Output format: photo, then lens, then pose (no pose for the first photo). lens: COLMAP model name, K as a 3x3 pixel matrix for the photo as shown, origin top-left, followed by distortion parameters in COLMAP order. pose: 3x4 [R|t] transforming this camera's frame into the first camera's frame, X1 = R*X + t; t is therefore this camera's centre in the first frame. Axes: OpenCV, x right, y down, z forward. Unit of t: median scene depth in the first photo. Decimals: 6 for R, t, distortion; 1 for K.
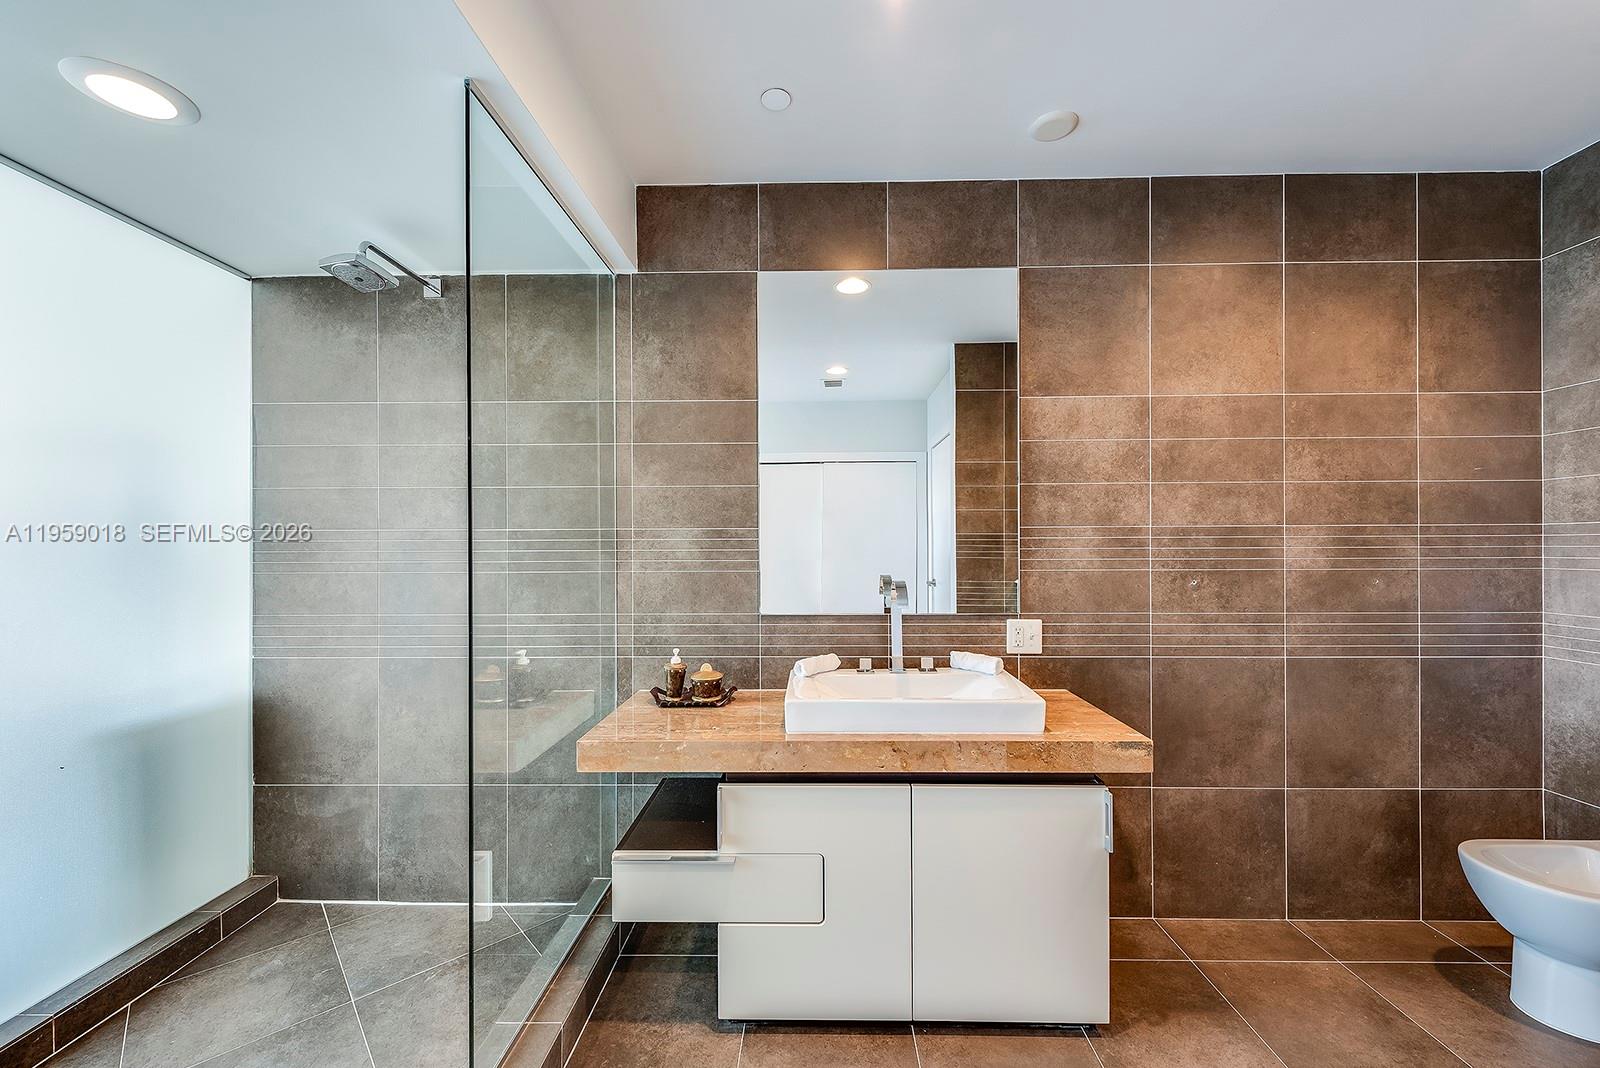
lens RADIAL K [[619.4, 0, 809.0], [0, 619.4, 543.4], [0, 0, 1]] dist [0.004310, -0.002609]
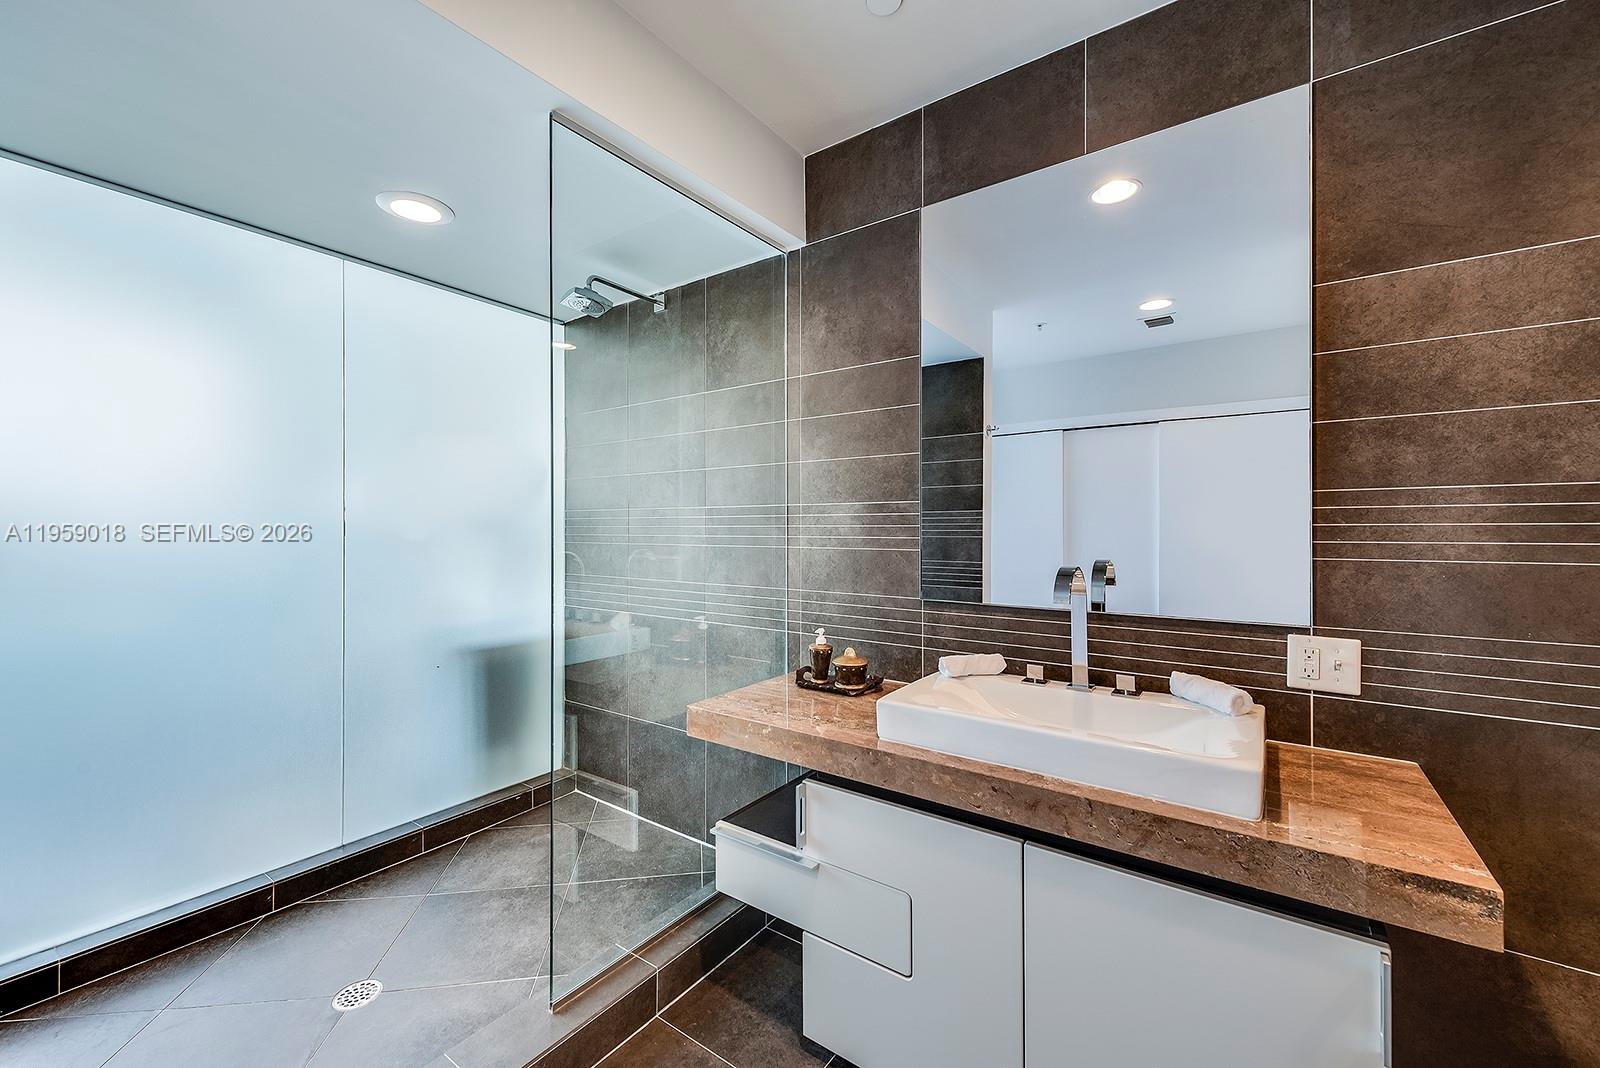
lens RADIAL K [[619.4, 0, 802.4], [0, 619.4, 525.5], [0, 0, 1]] dist [0.004310, -0.002609]
pose [[0.819578, 0.000339, -0.572968, 0.288468], [0.000261, 1.000000, 0.000965, 0.009325], [0.572968, -0.000940, 0.819577, 0.188910]]
